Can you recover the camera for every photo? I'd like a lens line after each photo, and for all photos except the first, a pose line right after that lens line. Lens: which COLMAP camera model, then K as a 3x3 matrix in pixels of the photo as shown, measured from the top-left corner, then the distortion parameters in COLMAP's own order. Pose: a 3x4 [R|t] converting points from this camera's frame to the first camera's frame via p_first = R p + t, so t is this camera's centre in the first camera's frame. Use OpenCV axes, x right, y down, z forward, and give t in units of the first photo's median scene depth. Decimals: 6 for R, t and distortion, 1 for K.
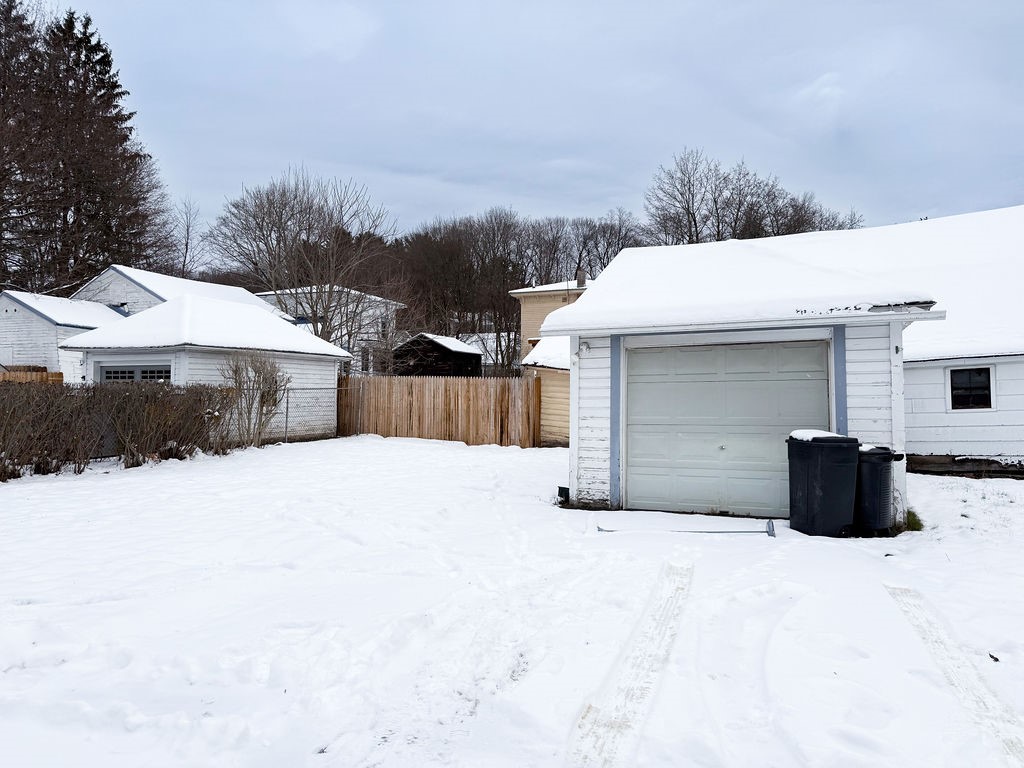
lens RADIAL K [[719.3, 0, 512.0], [0, 719.3, 384.6], [0, 0, 1]] dist [0.044137, -0.044221]
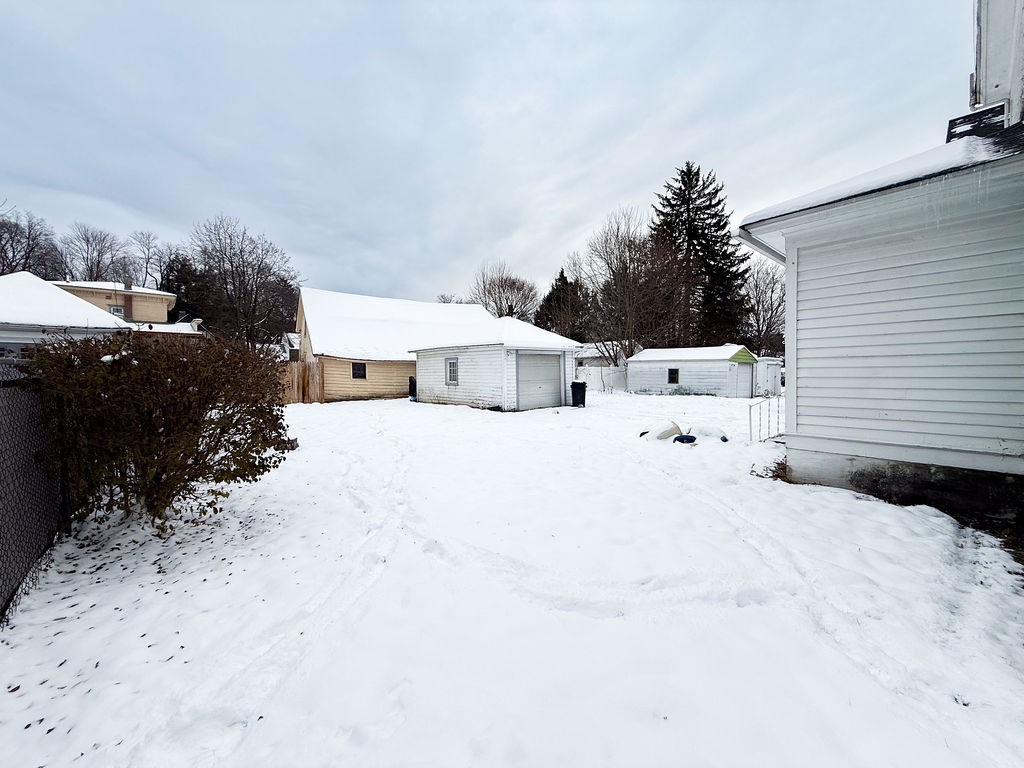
lens RADIAL K [[408.7, 0, 512.5], [0, 408.7, 381.1], [0, 0, 1]] dist [0.000528, 0.000267]
pose [[0.440500, -0.024937, 0.897406, -1.277601], [-0.006216, 0.999505, 0.030826, 0.005364], [-0.897731, -0.019157, 0.440127, 0.318005]]
